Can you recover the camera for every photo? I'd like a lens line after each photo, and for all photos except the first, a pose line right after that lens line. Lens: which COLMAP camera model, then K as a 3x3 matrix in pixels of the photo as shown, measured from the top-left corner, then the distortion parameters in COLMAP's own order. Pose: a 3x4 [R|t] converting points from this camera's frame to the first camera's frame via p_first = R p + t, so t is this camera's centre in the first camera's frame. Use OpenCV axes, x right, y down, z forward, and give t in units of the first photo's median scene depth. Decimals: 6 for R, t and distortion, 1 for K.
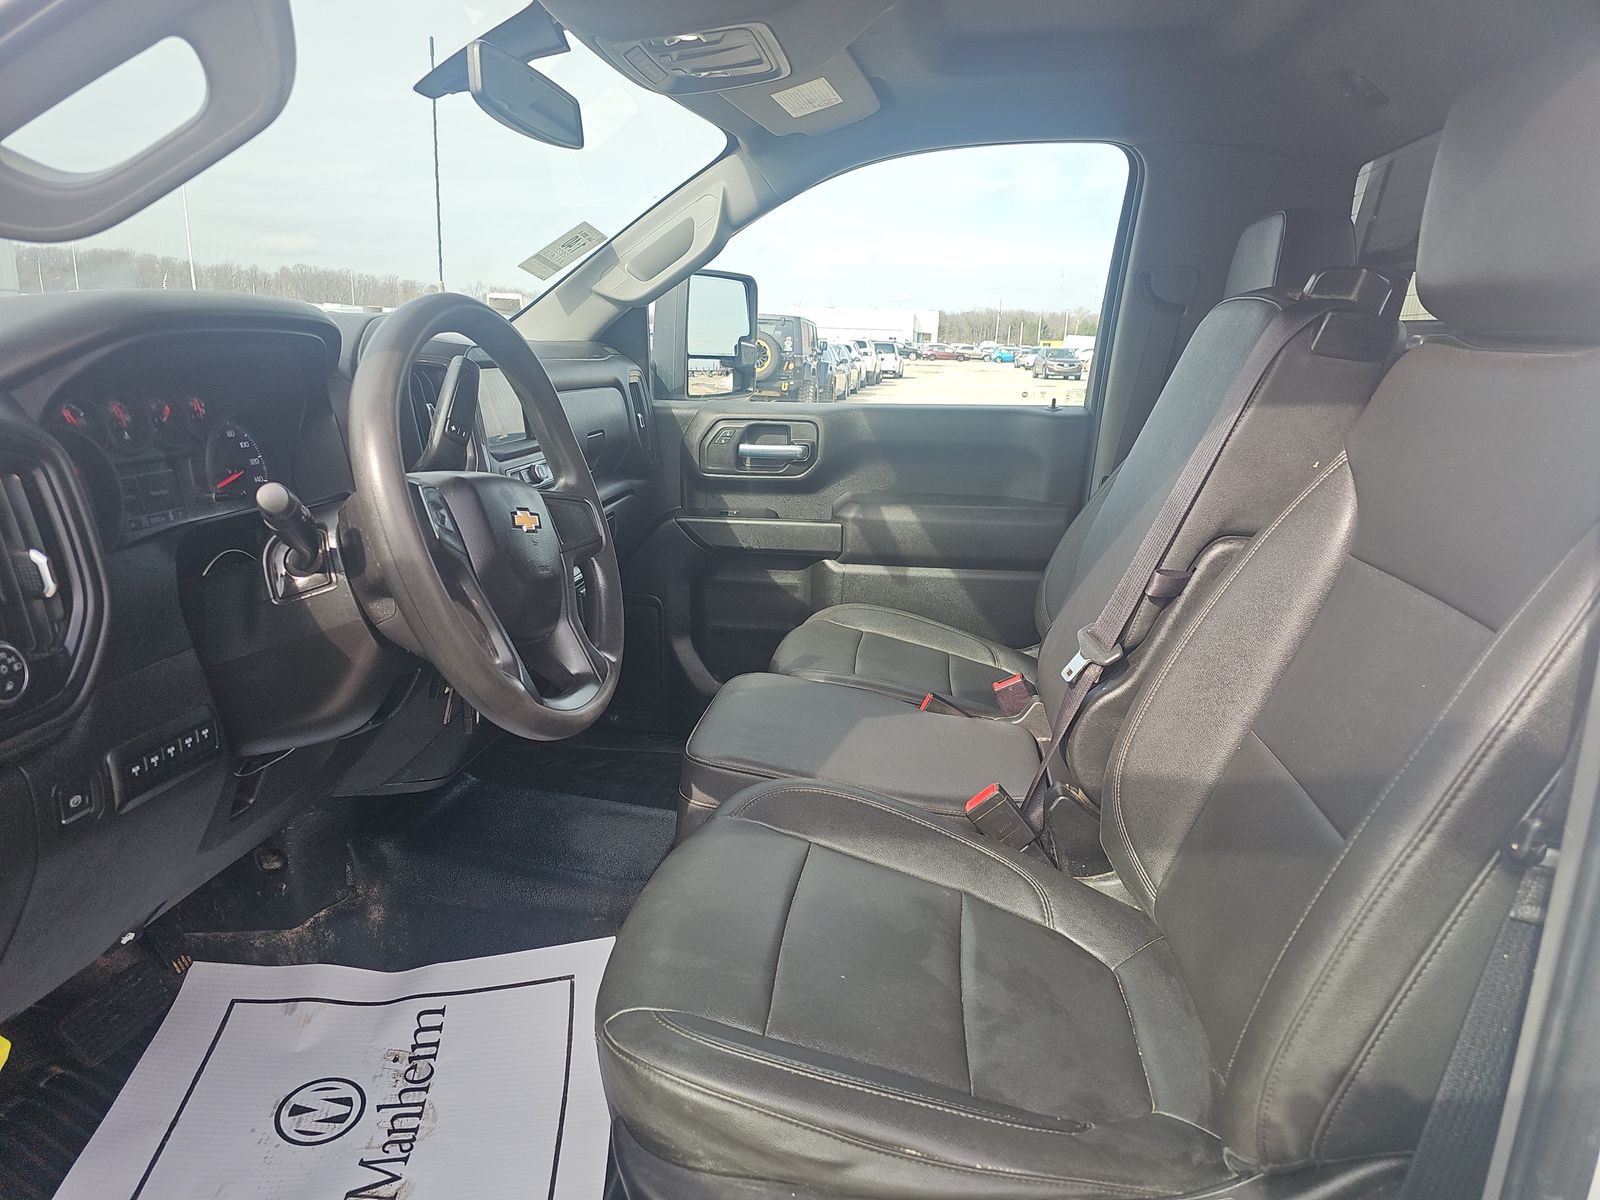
lens RADIAL K [[1063.6, 0, 790.9], [0, 1063.6, 597.1], [0, 0, 1]] dist [0.035430, -0.027559]
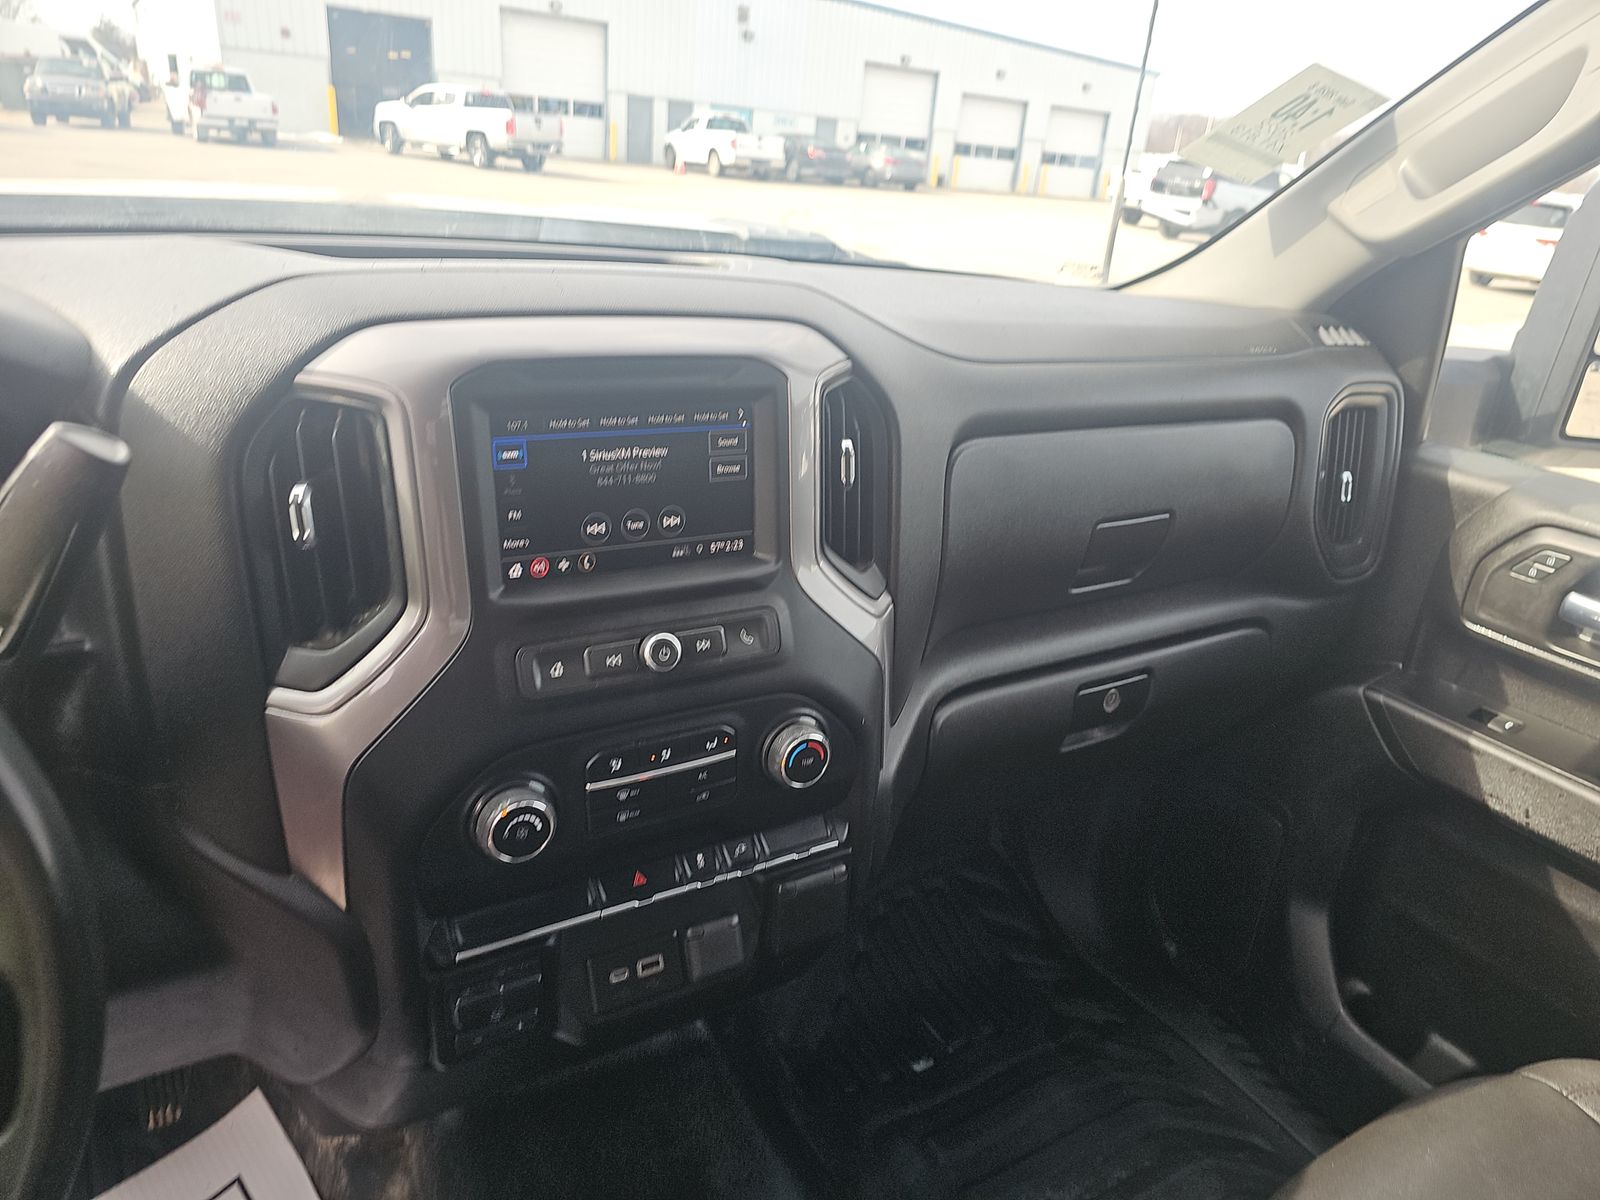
lens RADIAL K [[1063.6, 0, 817.3], [0, 1063.6, 585.6], [0, 0, 1]] dist [0.035430, -0.027559]
pose [[0.627966, 0.324090, -0.707548, 0.067837], [-0.252457, 0.944830, 0.208715, -0.159145], [0.736155, 0.047559, 0.675140, 0.475274]]
